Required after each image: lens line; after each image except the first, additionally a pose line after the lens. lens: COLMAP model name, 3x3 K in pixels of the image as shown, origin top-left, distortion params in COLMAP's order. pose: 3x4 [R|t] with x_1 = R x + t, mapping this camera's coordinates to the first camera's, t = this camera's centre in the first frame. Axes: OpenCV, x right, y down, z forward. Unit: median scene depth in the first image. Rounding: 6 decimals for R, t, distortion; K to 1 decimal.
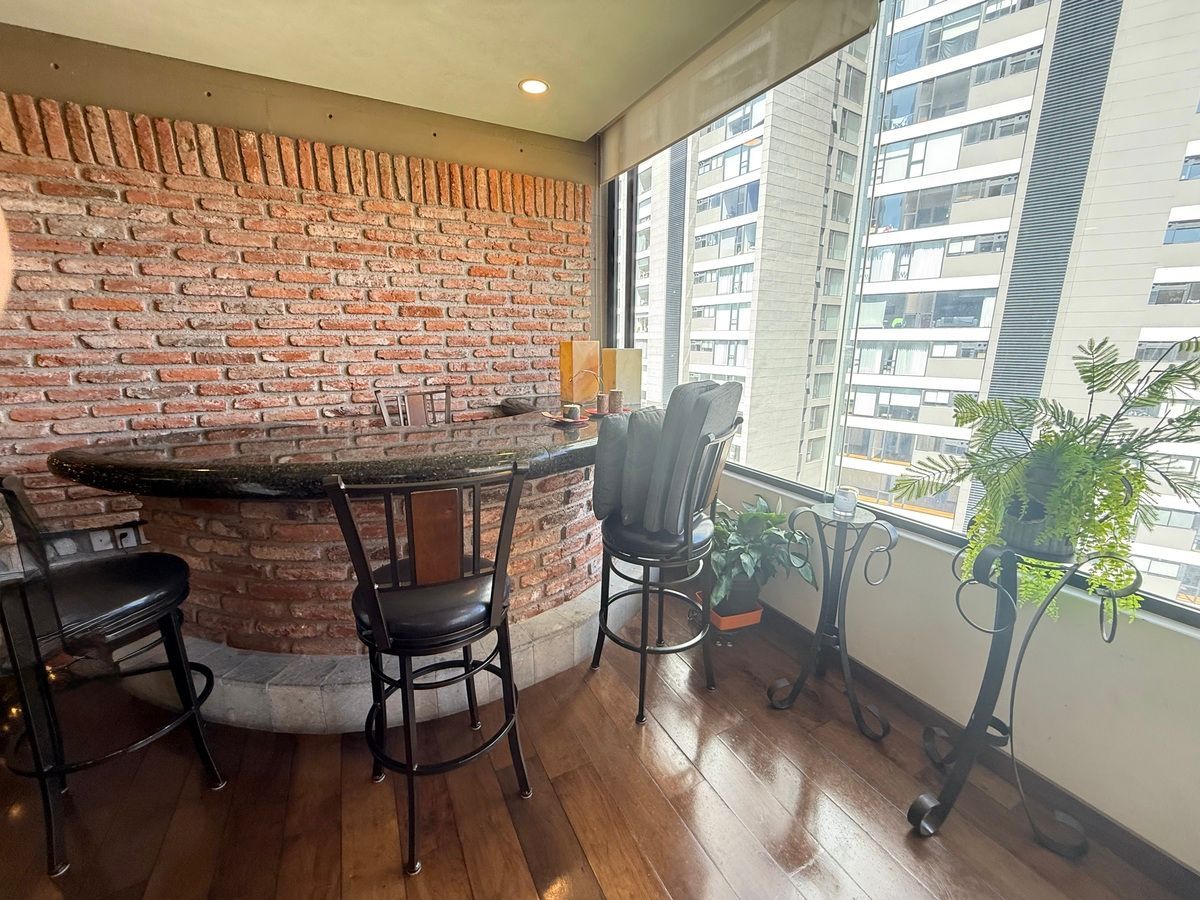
lens RADIAL K [[476.5, 0, 600.2], [0, 476.5, 448.0], [0, 0, 1]] dist [-0.000472, 0.000020]
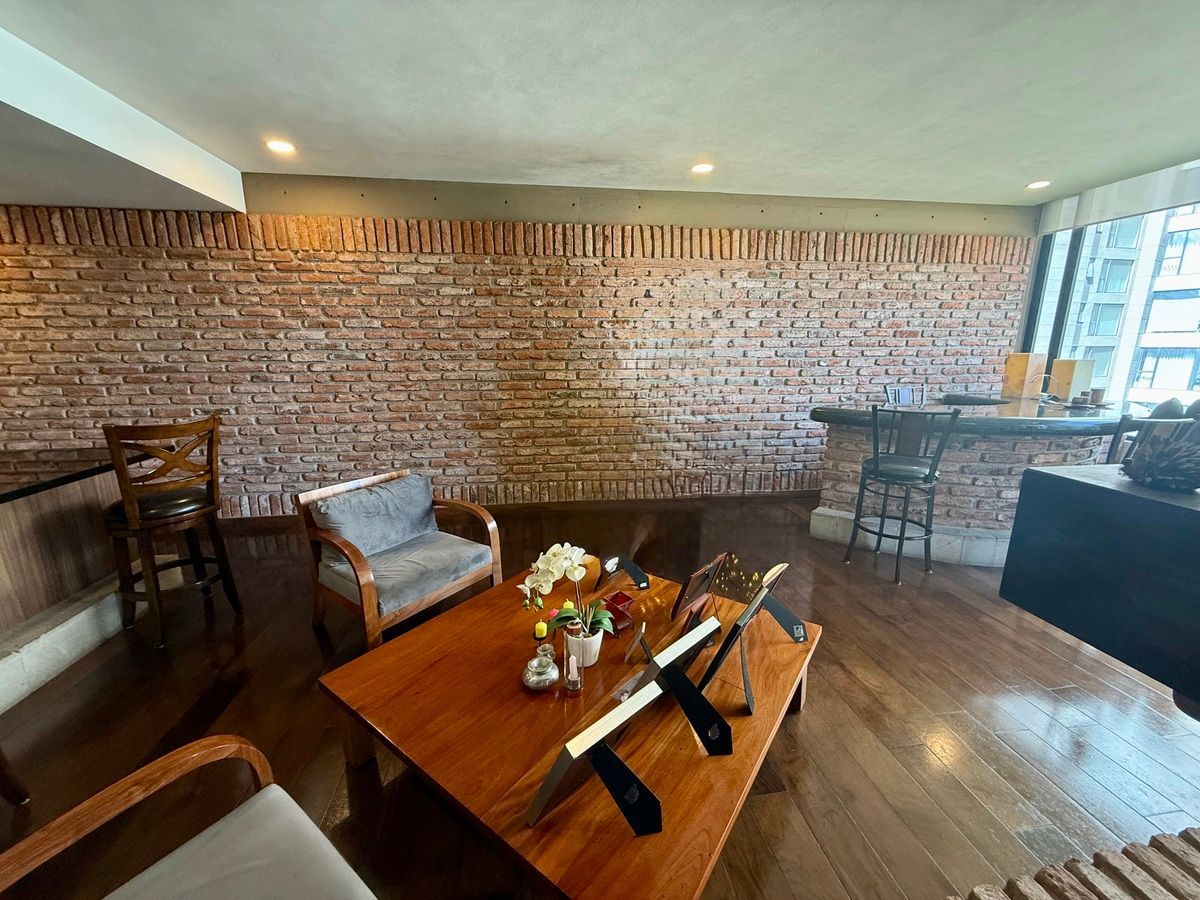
lens RADIAL K [[476.5, 0, 596.6], [0, 476.5, 448.5], [0, 0, 1]] dist [-0.000472, 0.000020]
pose [[0.941357, 0.068201, -0.330448, -0.818754], [-0.072647, 0.997357, -0.001108, 0.155408], [0.329499, 0.025049, 0.943824, -0.772422]]
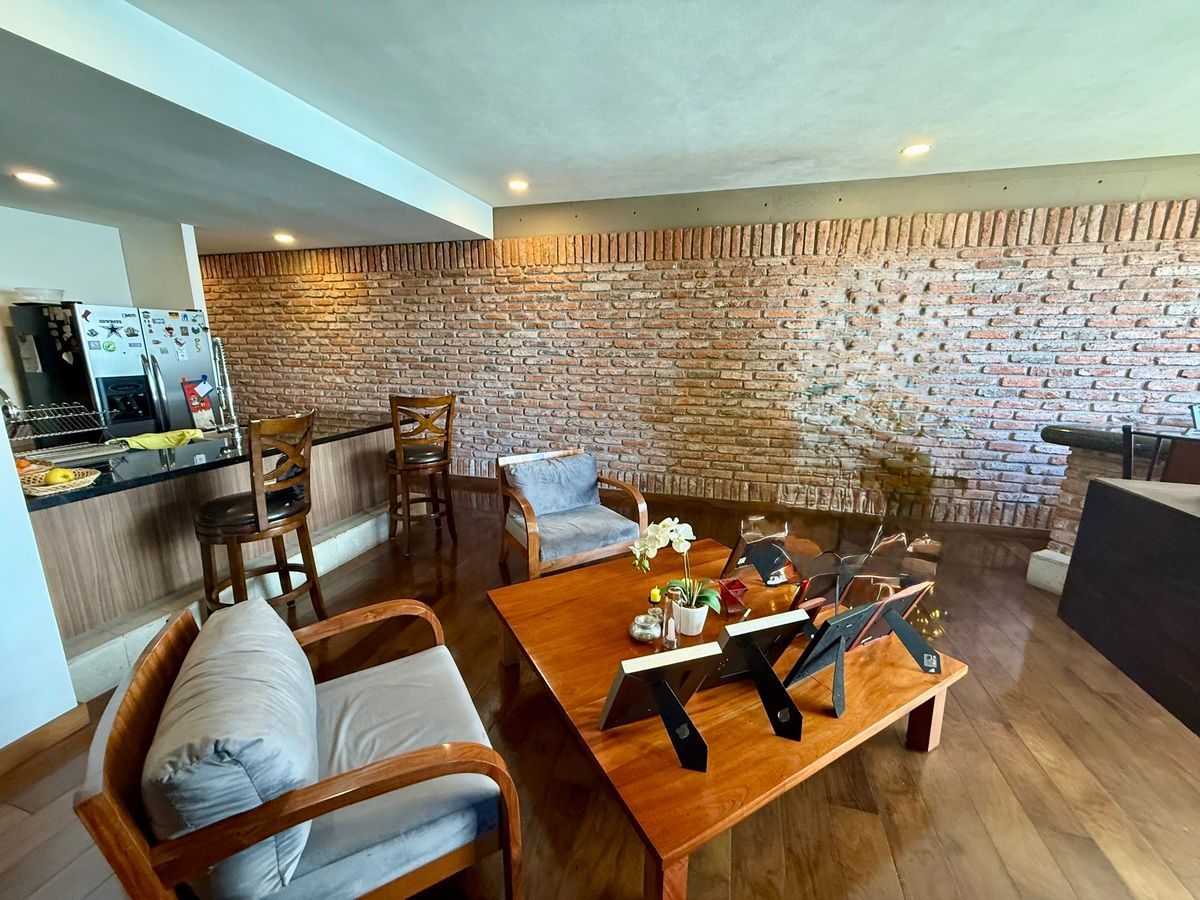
lens RADIAL K [[476.5, 0, 596.4], [0, 476.5, 448.2], [0, 0, 1]] dist [-0.000472, 0.000020]
pose [[0.717690, 0.152857, -0.679378, -0.693495], [-0.165864, 0.985056, 0.046415, 0.164854], [0.676321, 0.079373, 0.732319, -0.793649]]
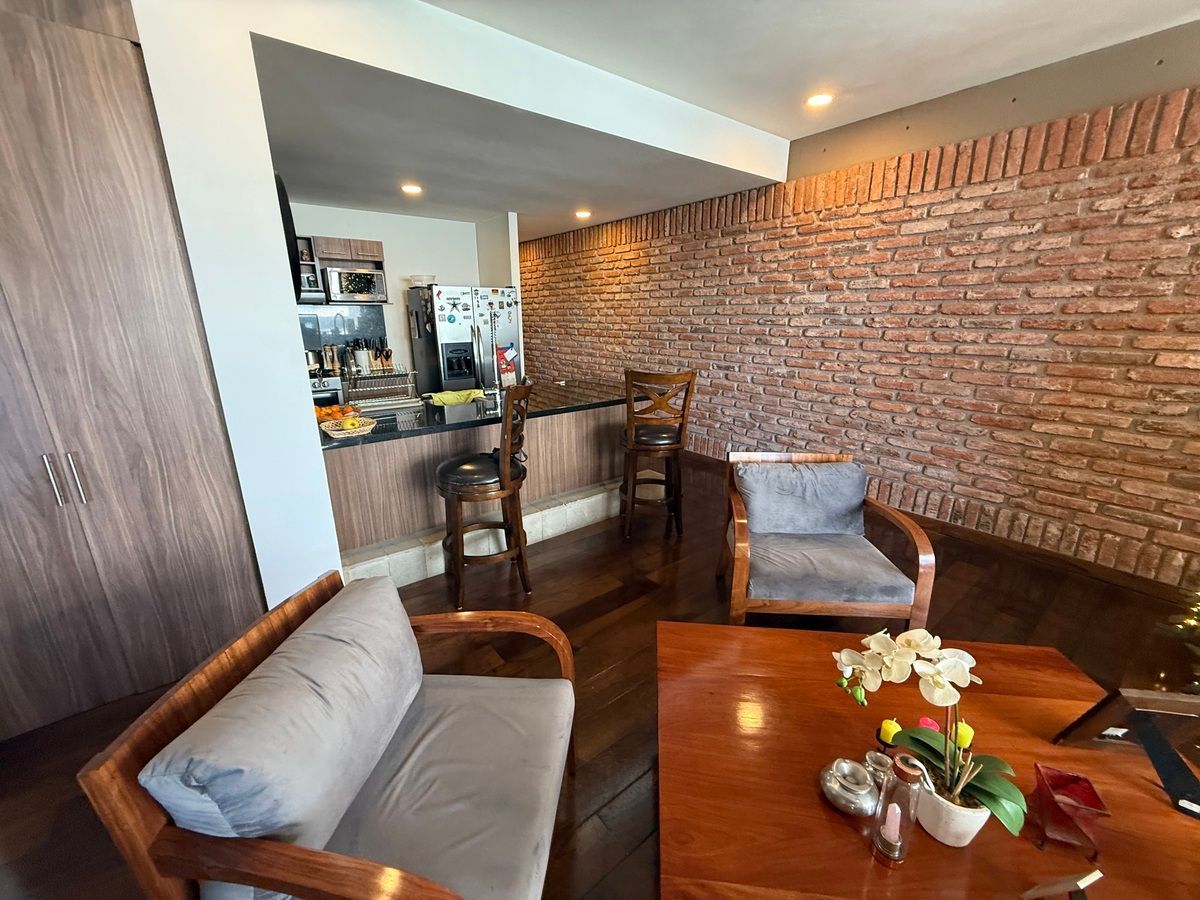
lens RADIAL K [[476.5, 0, 597.0], [0, 476.5, 448.8], [0, 0, 1]] dist [-0.000472, 0.000020]
pose [[0.178565, 0.266391, -0.947180, -0.790921], [-0.216402, 0.949713, 0.226307, 0.118947], [0.959836, 0.164561, 0.227233, -0.585538]]
